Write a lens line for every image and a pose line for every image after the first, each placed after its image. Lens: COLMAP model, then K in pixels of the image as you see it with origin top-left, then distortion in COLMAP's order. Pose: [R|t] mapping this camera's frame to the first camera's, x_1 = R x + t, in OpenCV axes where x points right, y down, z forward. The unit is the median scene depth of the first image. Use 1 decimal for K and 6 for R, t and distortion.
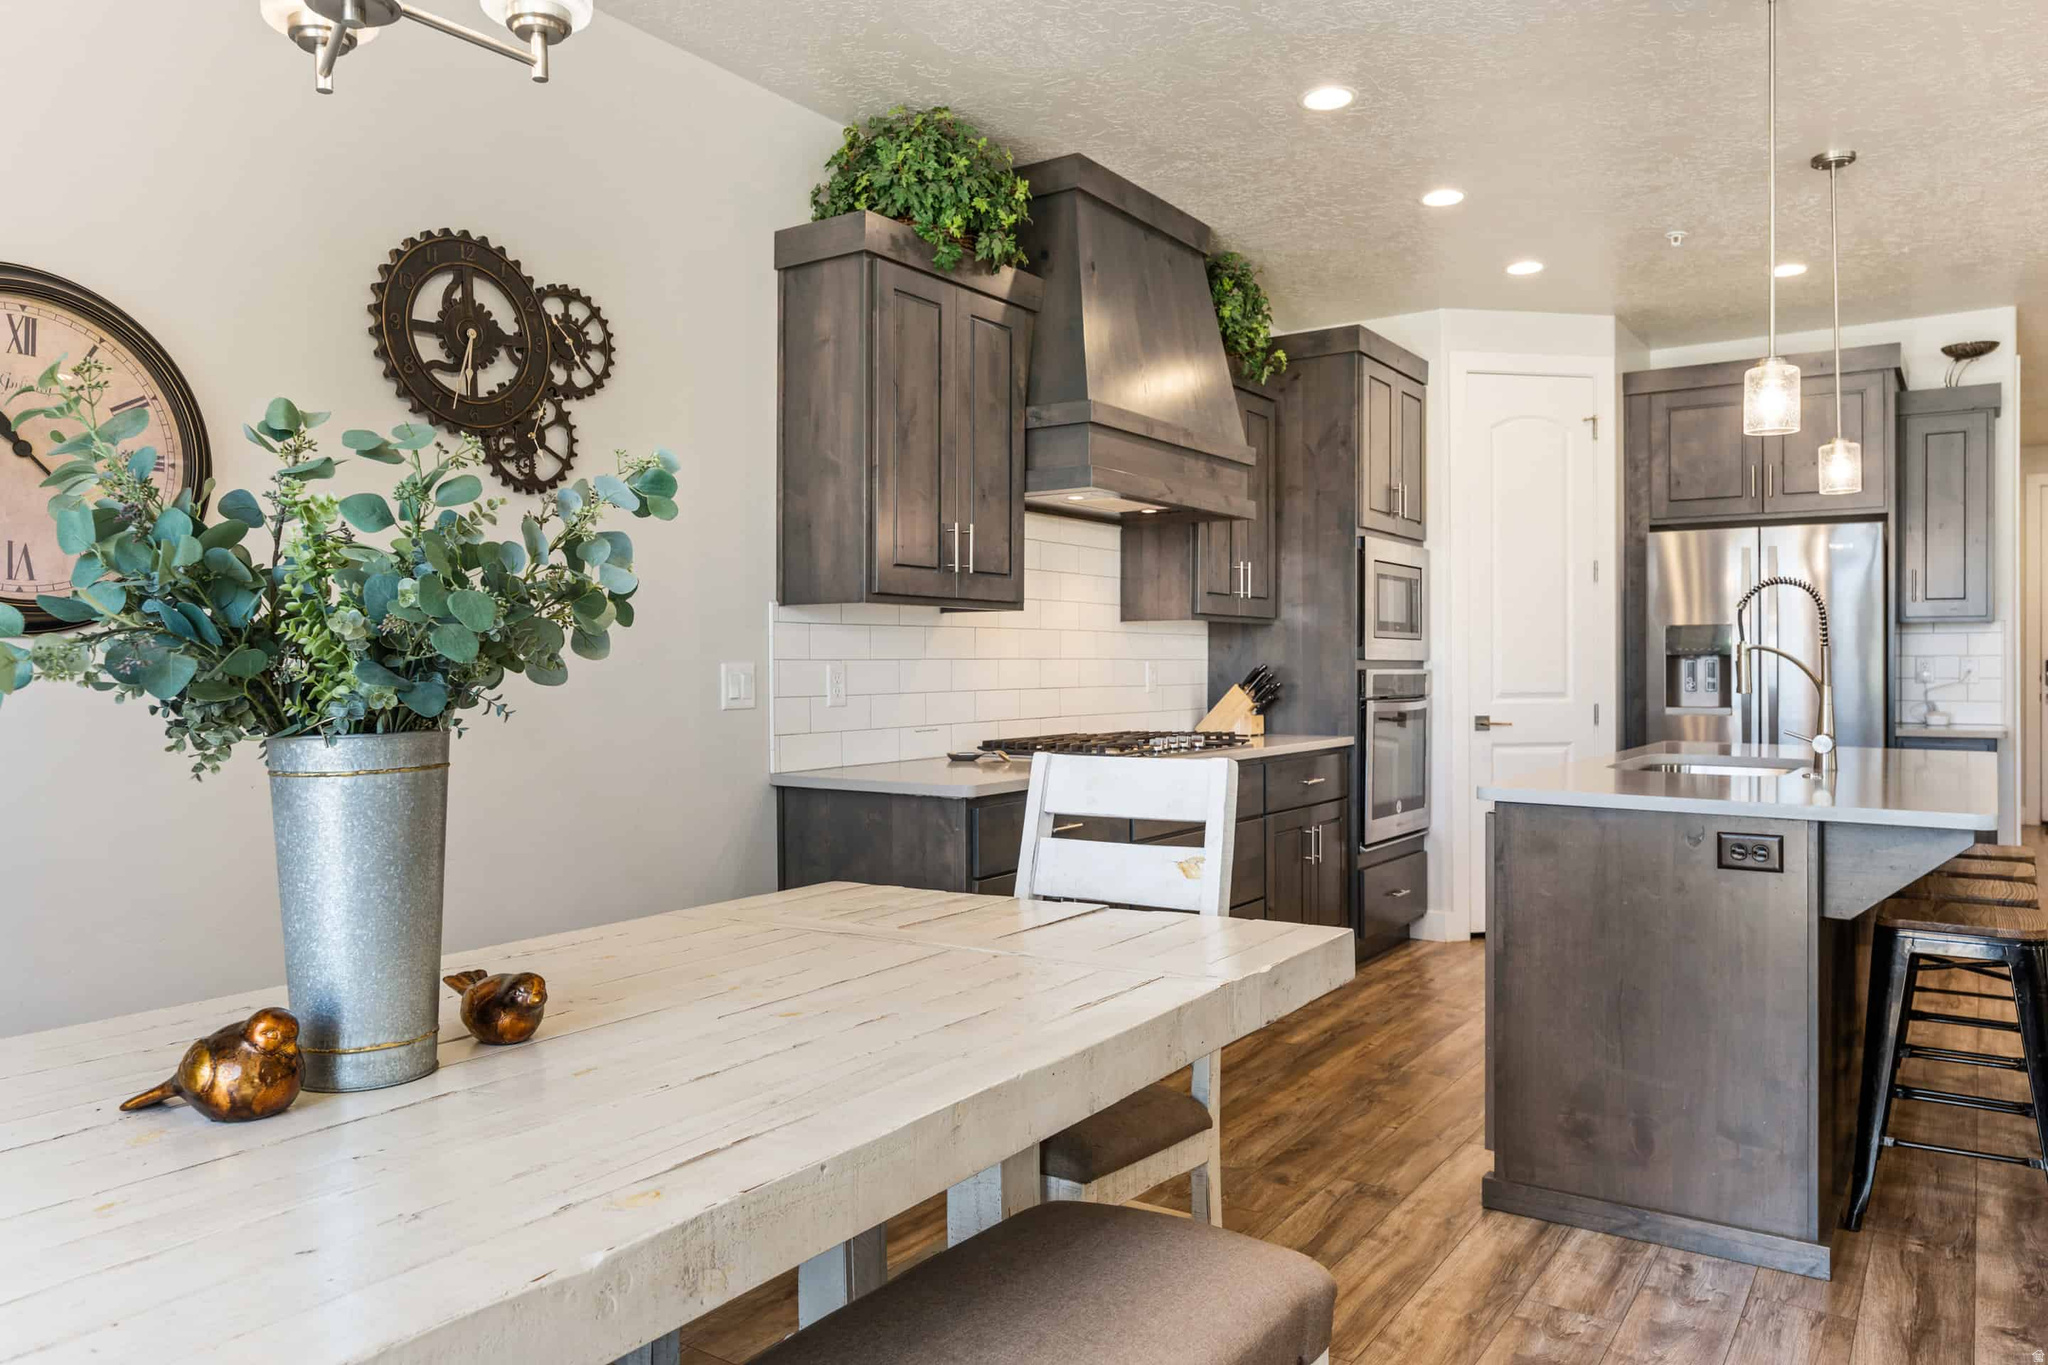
lens RADIAL K [[1370.5, 0, 1032.5], [0, 1370.5, 679.7], [0, 0, 1]] dist [0.006187, -0.000133]
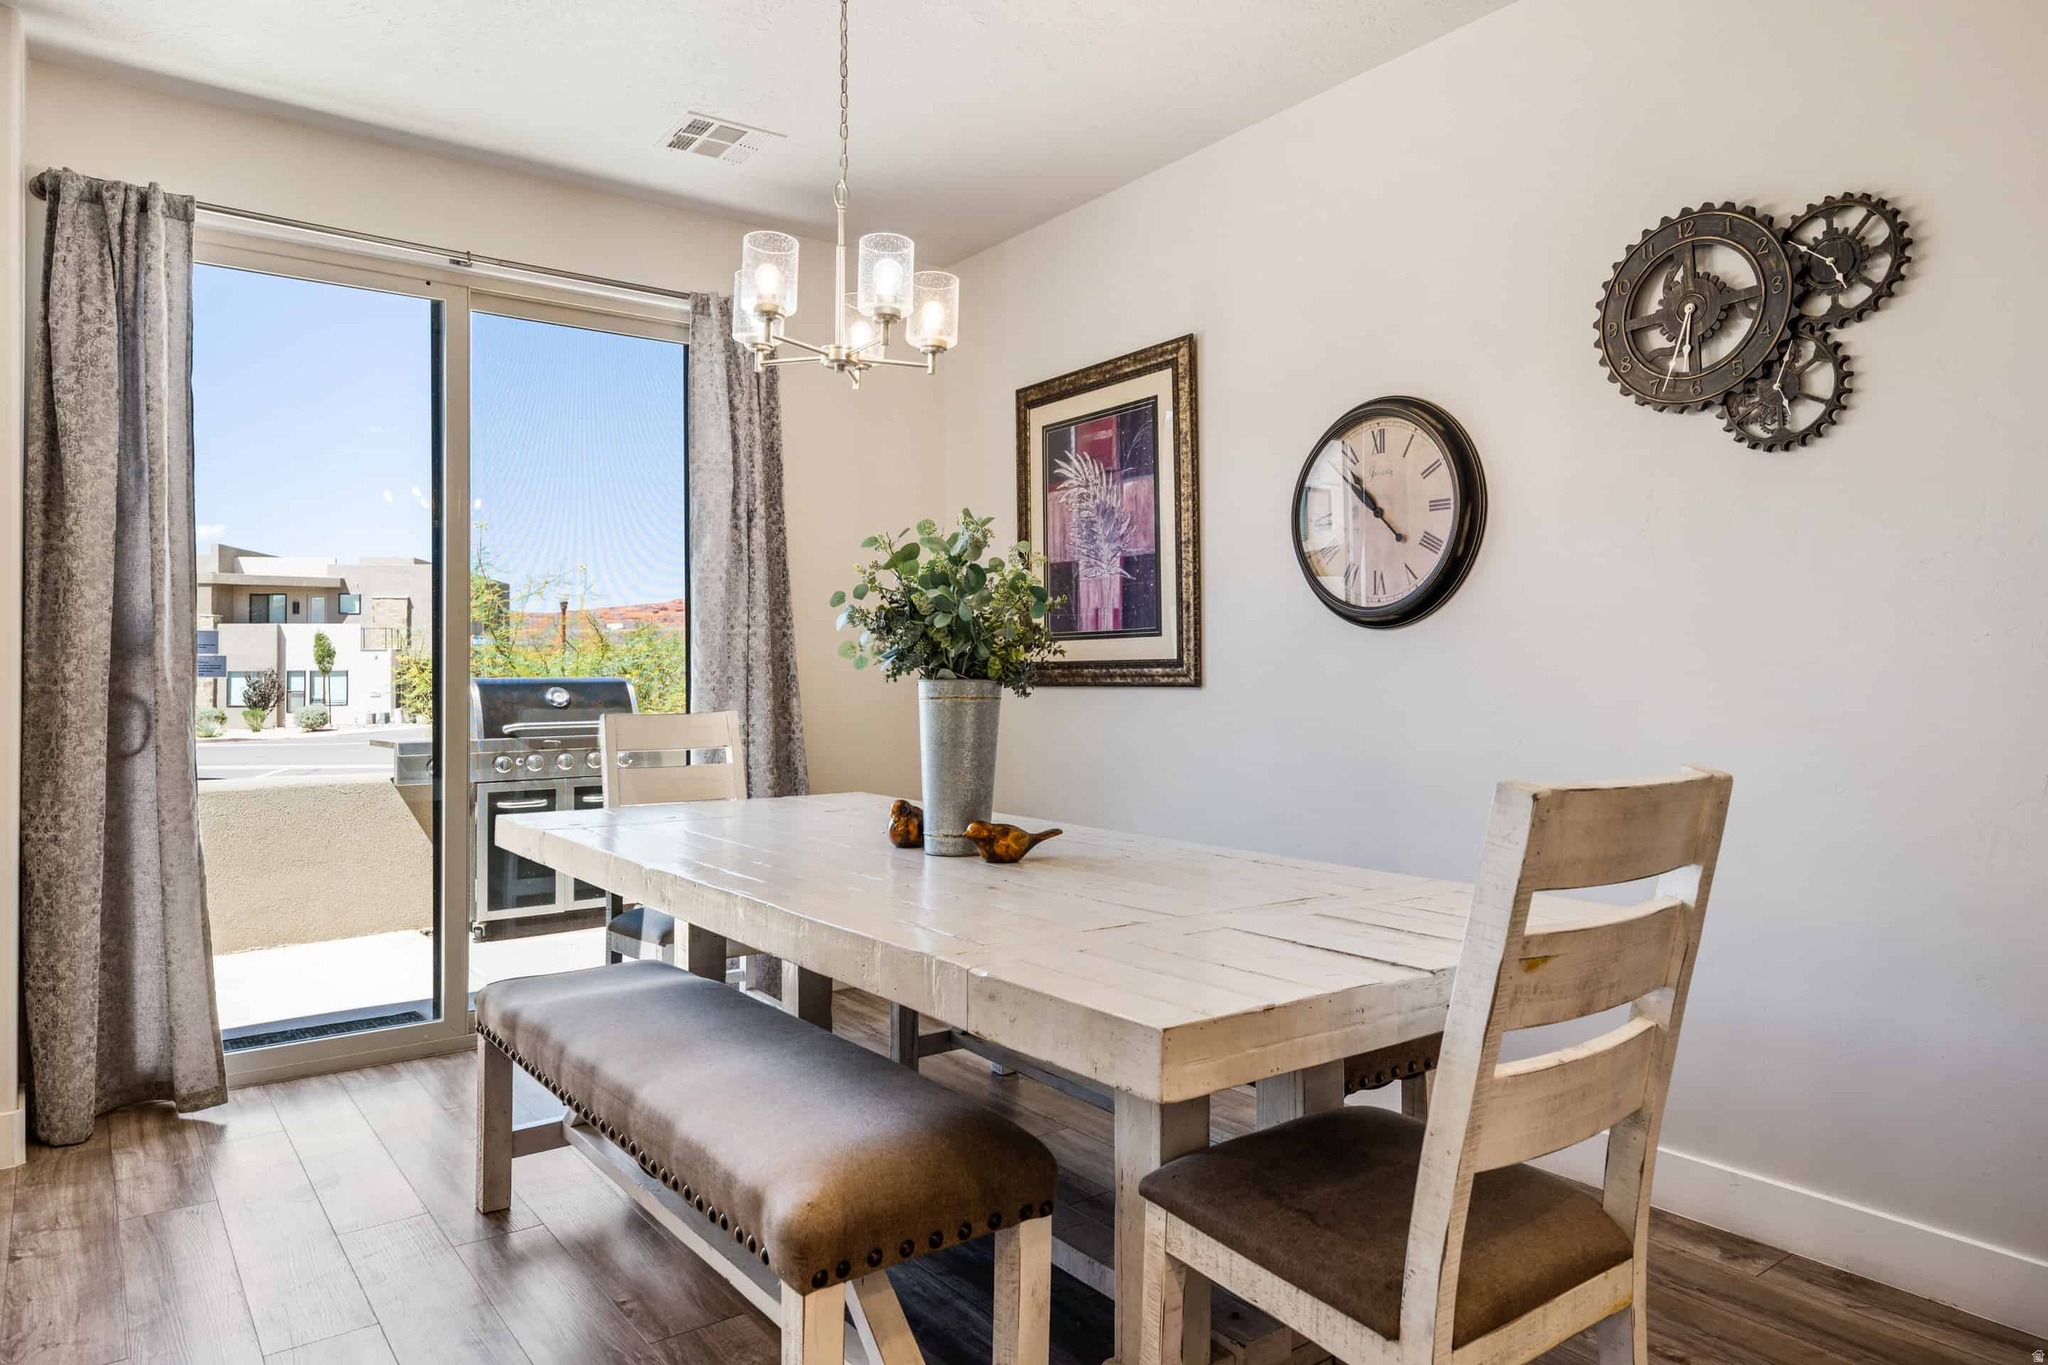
lens RADIAL K [[1271.7, 0, 1035.6], [0, 1271.7, 668.2], [0, 0, 1]] dist [-0.005064, -0.003878]
pose [[-0.308451, 0.004822, -0.951228, 0.321036], [-0.000748, 0.999986, 0.005312, 0.002115], [0.951240, 0.002350, -0.308443, 0.434168]]
